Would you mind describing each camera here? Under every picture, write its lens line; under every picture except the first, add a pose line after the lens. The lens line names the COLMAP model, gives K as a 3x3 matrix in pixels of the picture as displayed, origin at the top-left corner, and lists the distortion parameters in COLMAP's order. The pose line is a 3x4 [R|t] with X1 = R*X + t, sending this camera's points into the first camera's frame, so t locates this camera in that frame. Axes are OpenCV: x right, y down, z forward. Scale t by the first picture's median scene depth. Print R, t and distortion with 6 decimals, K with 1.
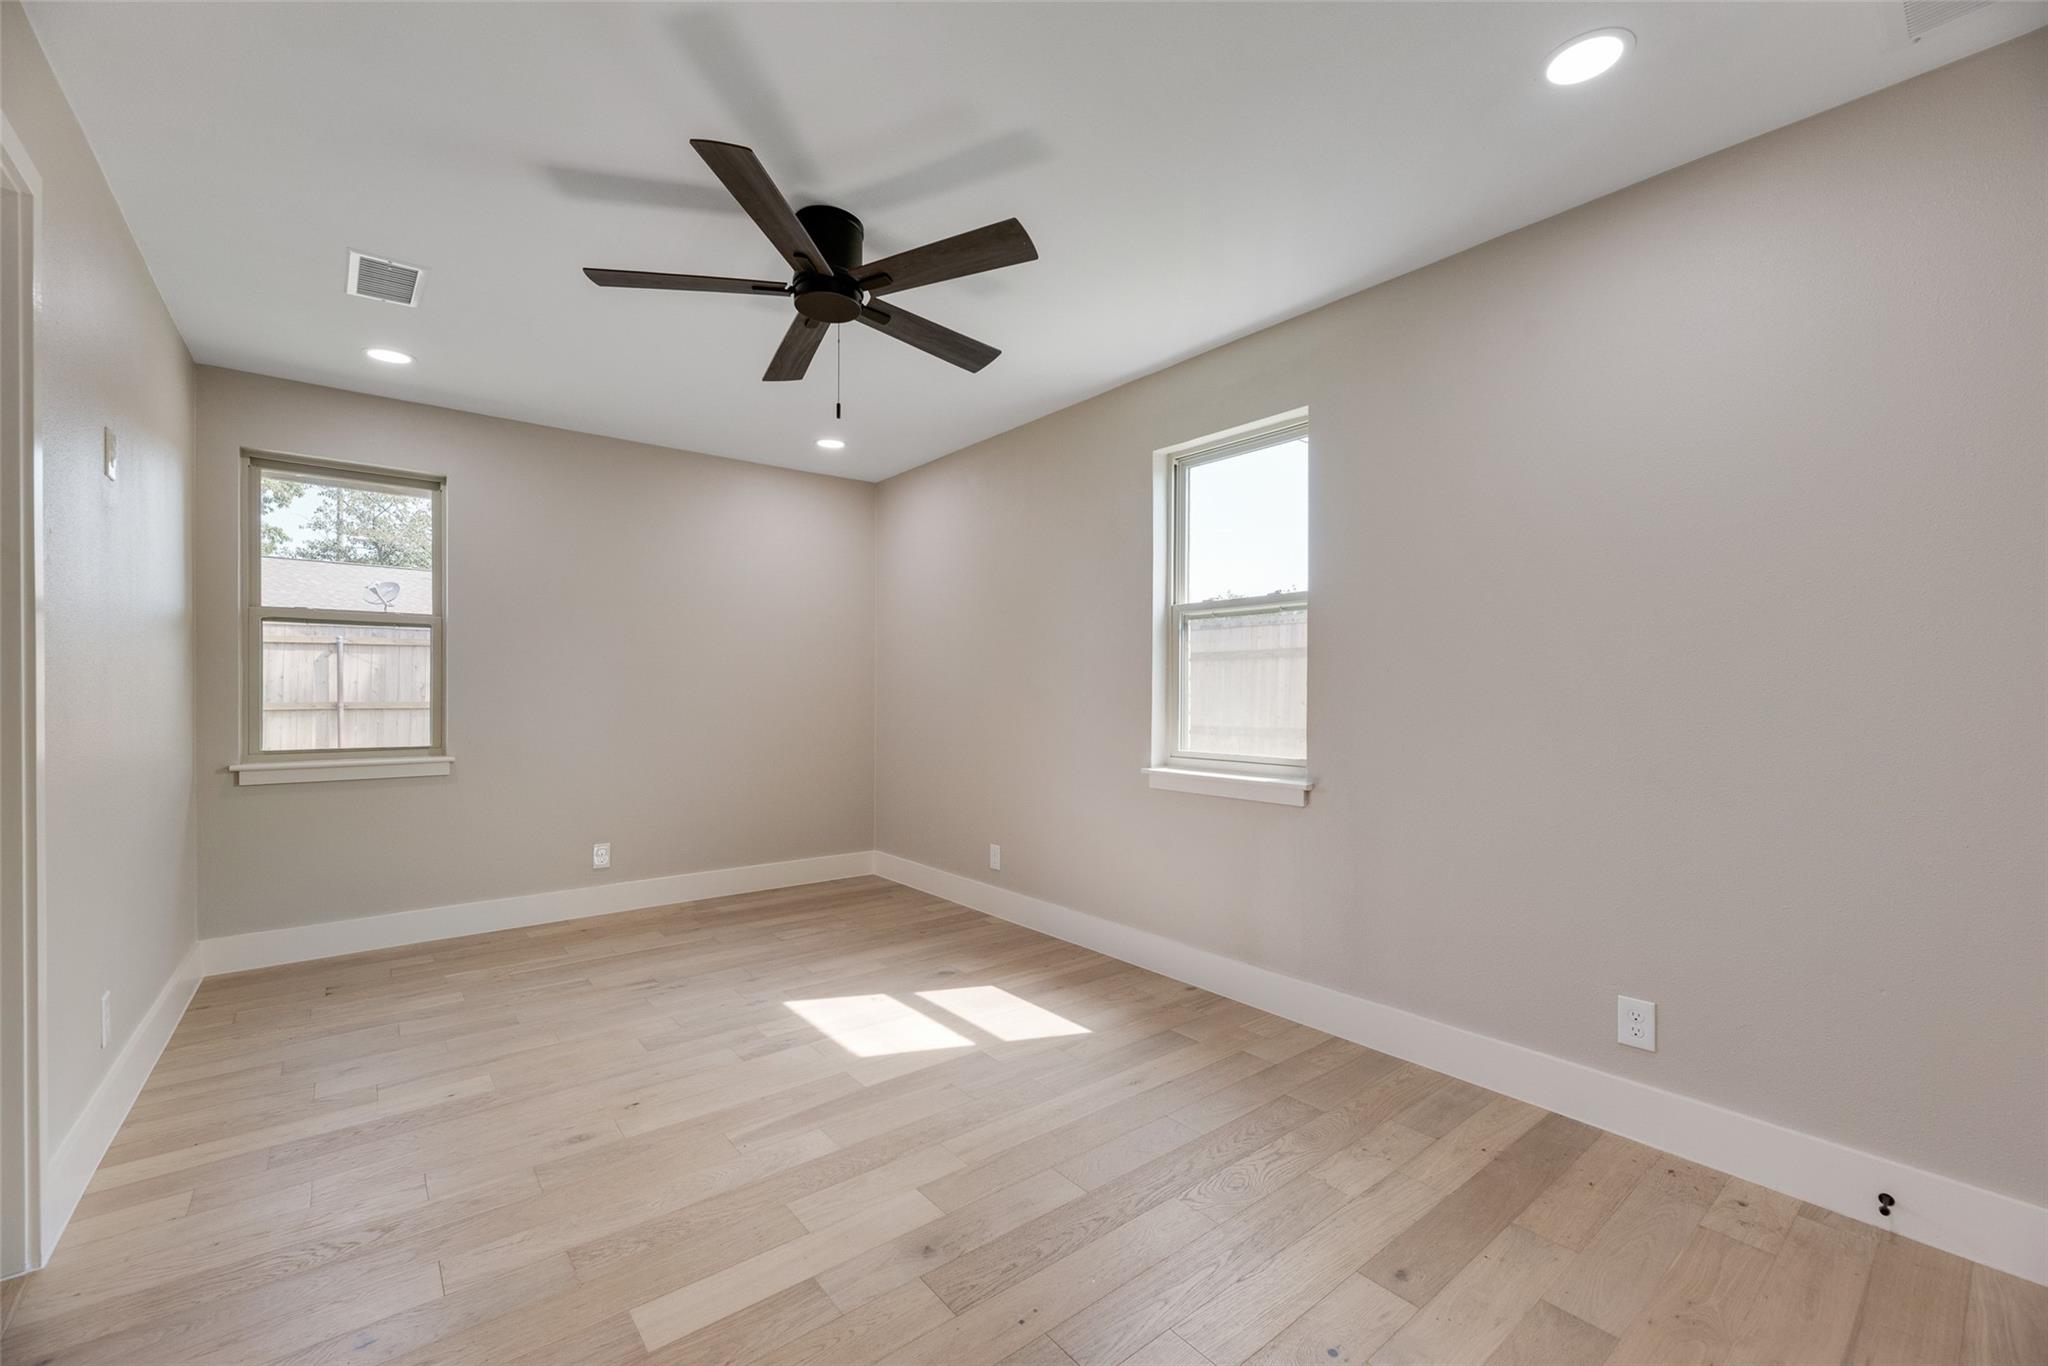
lens RADIAL K [[835.0, 0, 1023.8], [0, 835.0, 693.7], [0, 0, 1]] dist [-0.001111, 0.000915]
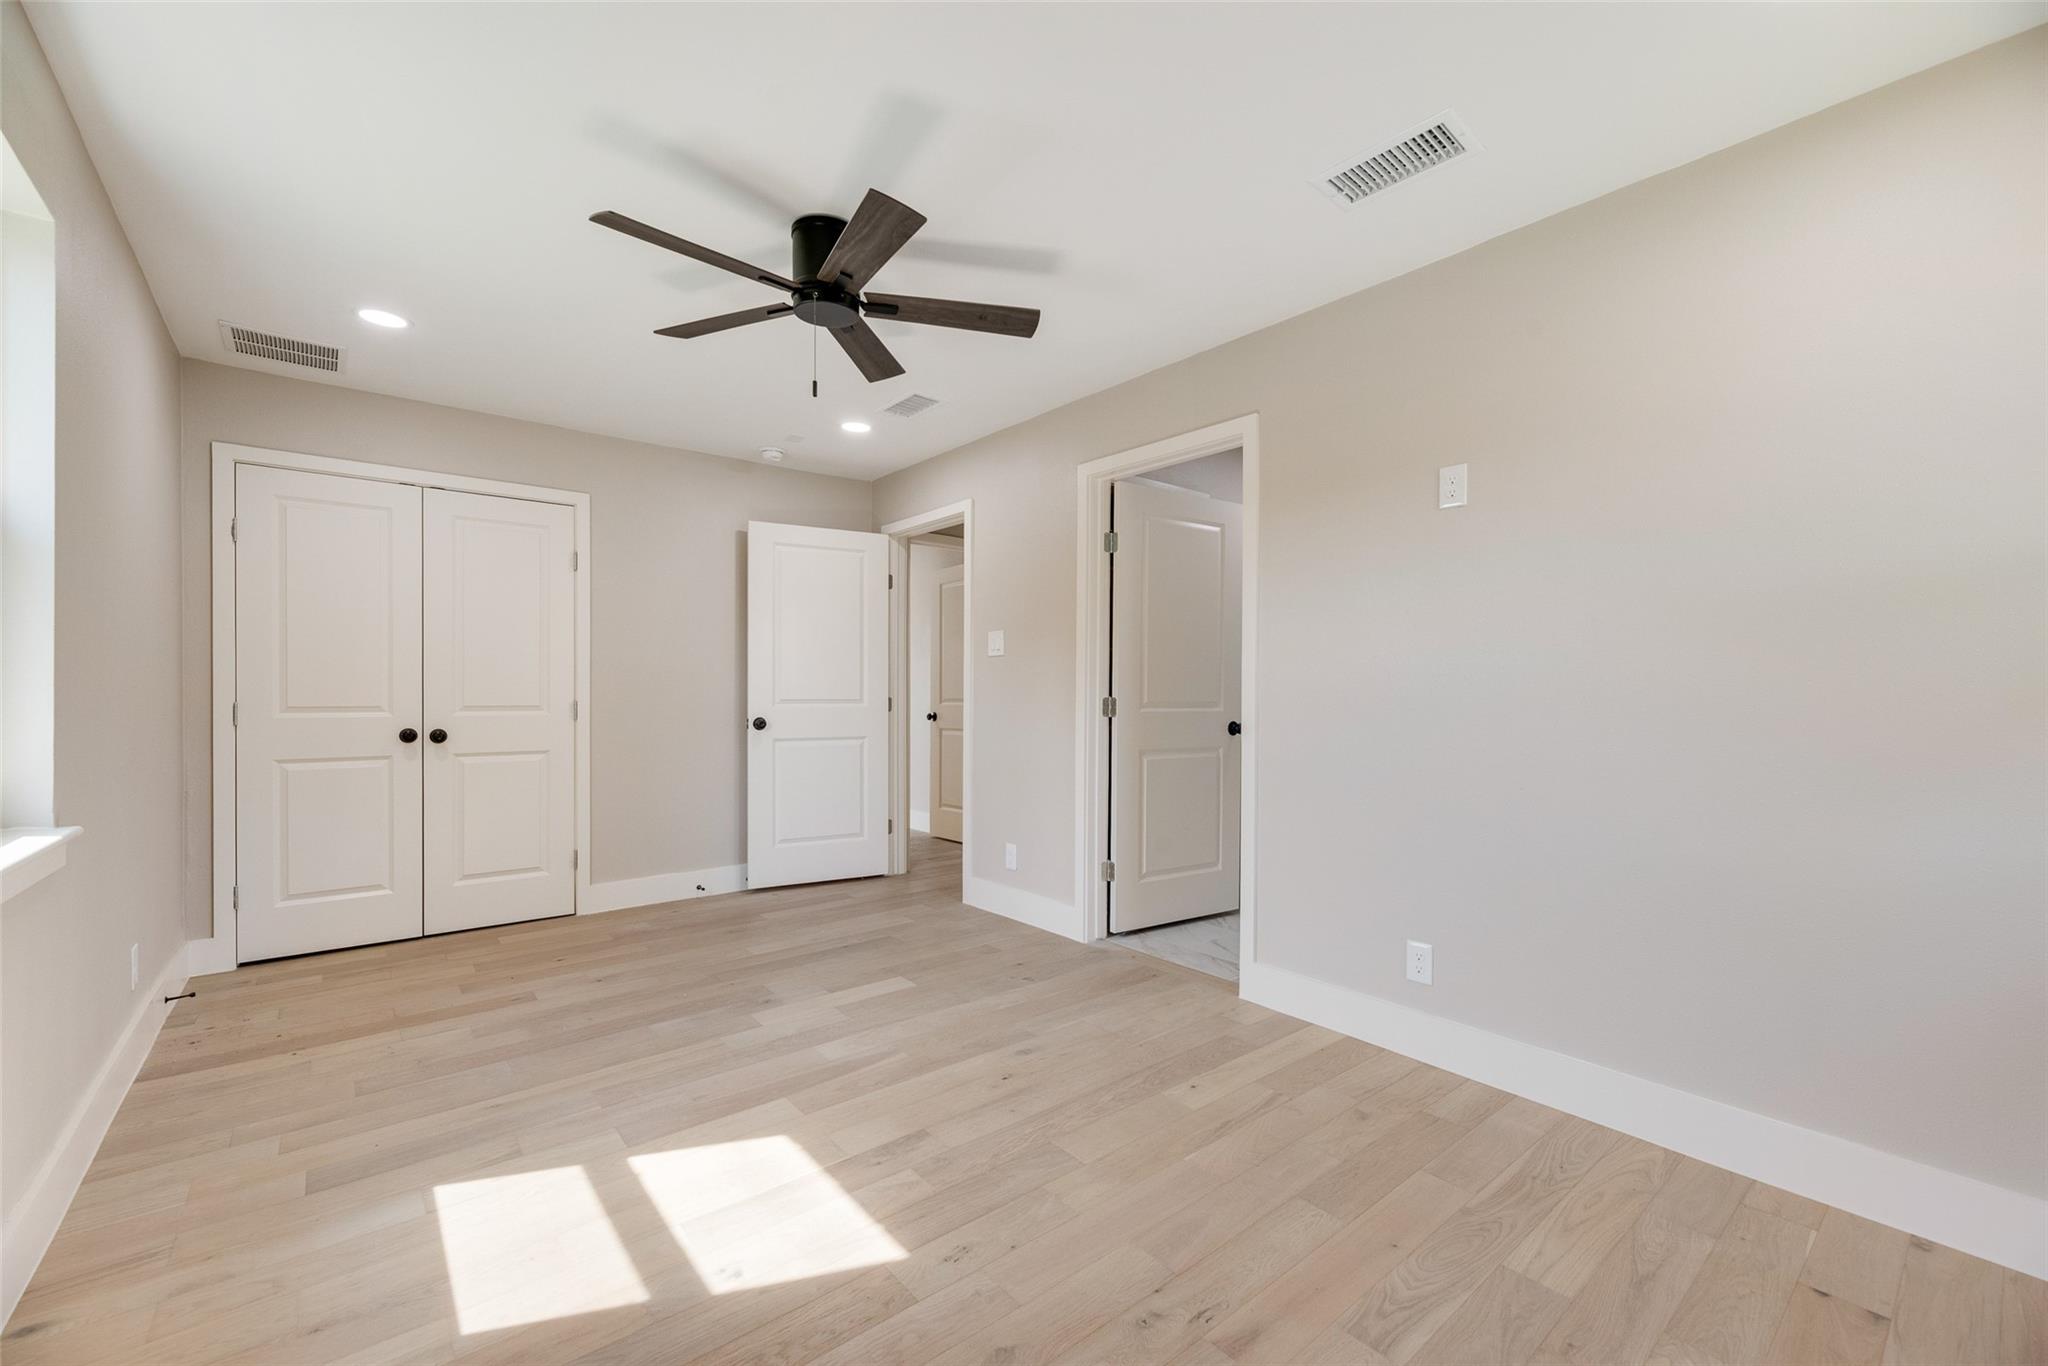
lens RADIAL K [[835.0, 0, 1025.1], [0, 835.0, 692.8], [0, 0, 1]] dist [-0.001111, 0.000915]
pose [[-0.999888, -0.008241, -0.012509, -0.417162], [-0.008192, 0.999959, -0.003962, 0.003016], [0.012541, -0.003859, -0.999914, 1.819874]]
